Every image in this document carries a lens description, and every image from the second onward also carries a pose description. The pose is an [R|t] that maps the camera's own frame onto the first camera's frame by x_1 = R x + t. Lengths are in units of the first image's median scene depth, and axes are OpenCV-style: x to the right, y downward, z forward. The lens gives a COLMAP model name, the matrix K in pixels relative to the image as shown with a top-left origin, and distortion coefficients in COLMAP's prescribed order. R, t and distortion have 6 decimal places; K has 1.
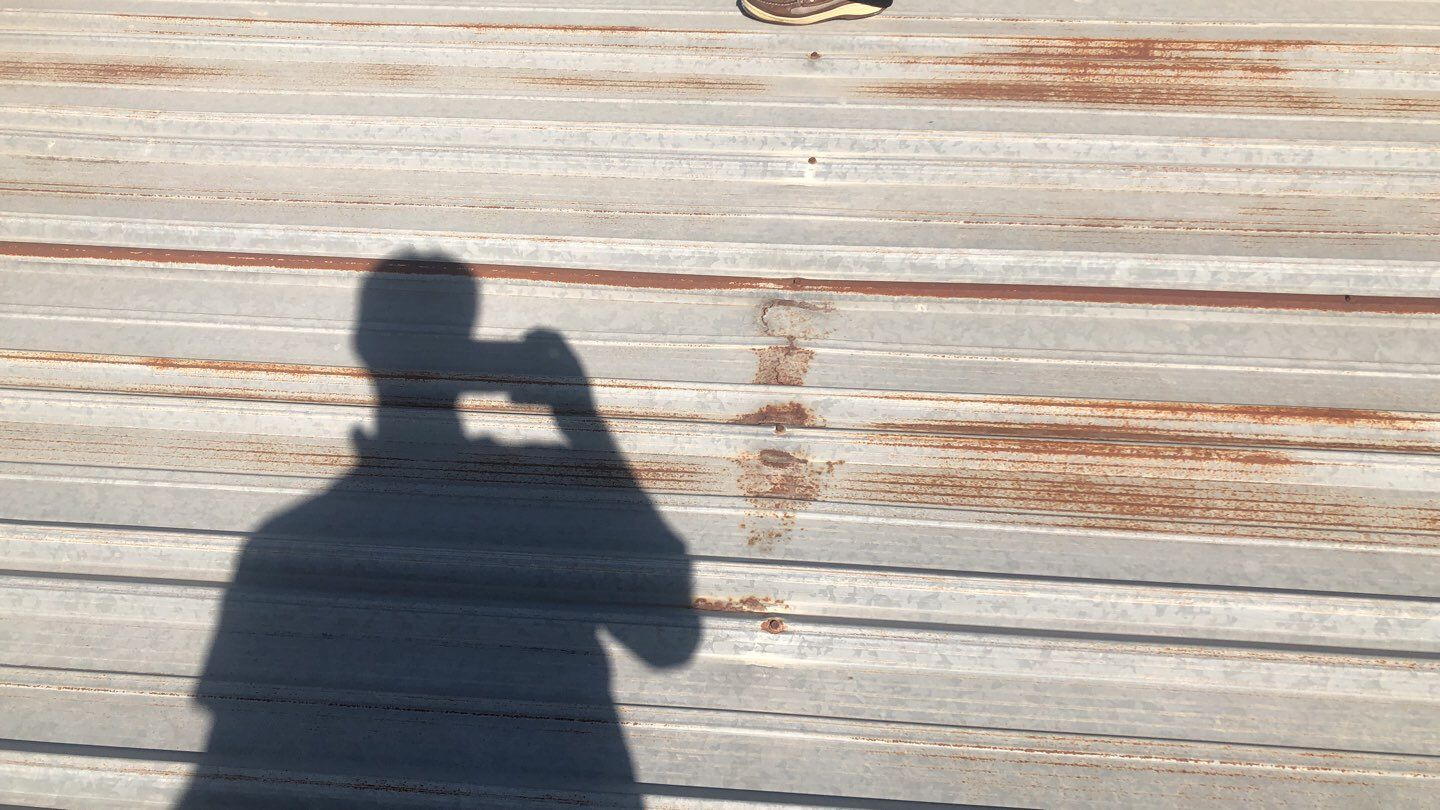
lens RADIAL K [[1189.8, 0, 720.1], [0, 1189.8, 406.2], [0, 0, 1]] dist [0.024153, 0.010843]
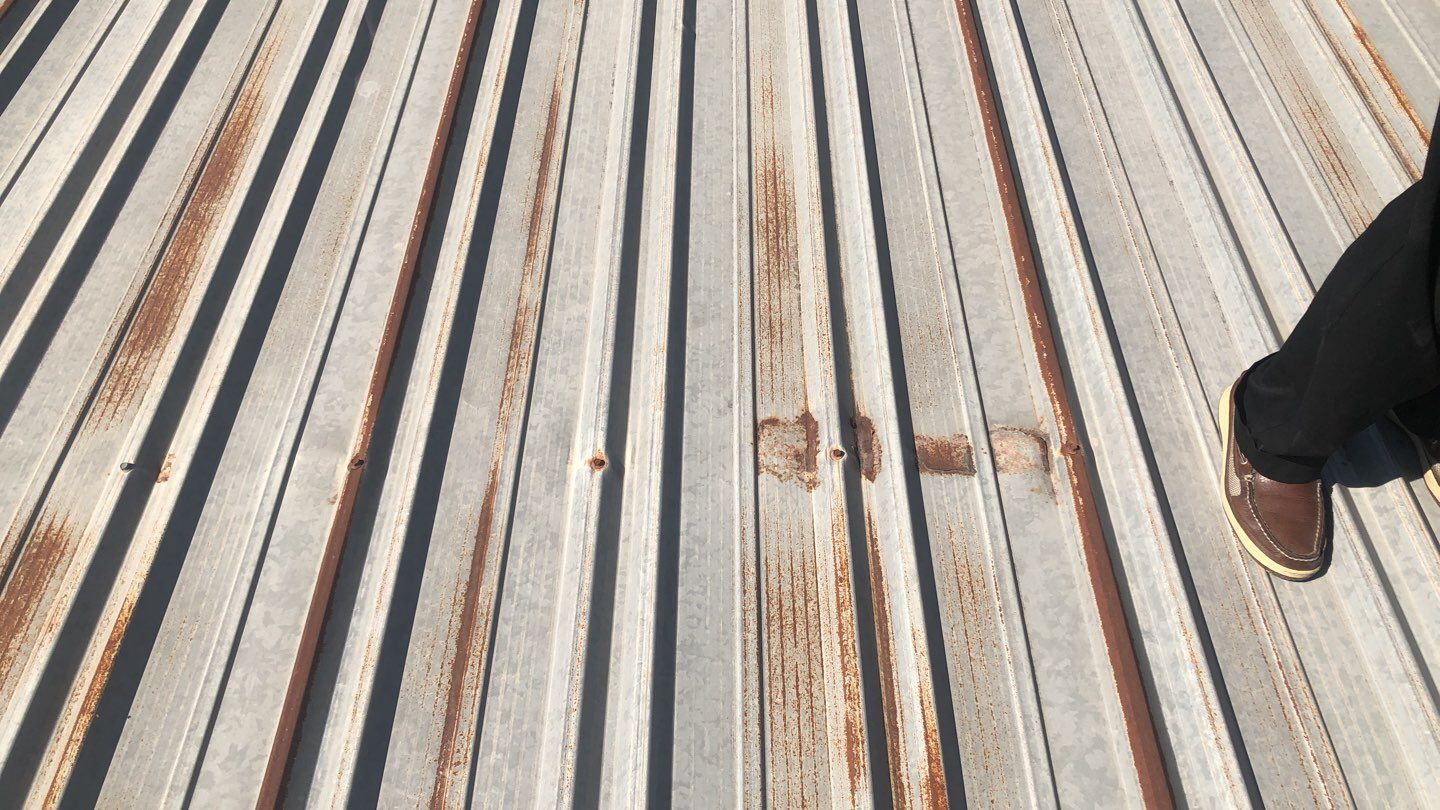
lens RADIAL K [[1189.8, 0, 719.6], [0, 1189.8, 404.1], [0, 0, 1]] dist [0.024153, 0.010843]
pose [[0.066395, 0.746508, -0.662056, 0.629956], [-0.727334, 0.490439, 0.480058, 0.038329], [0.683065, 0.449662, 0.575523, 0.014686]]
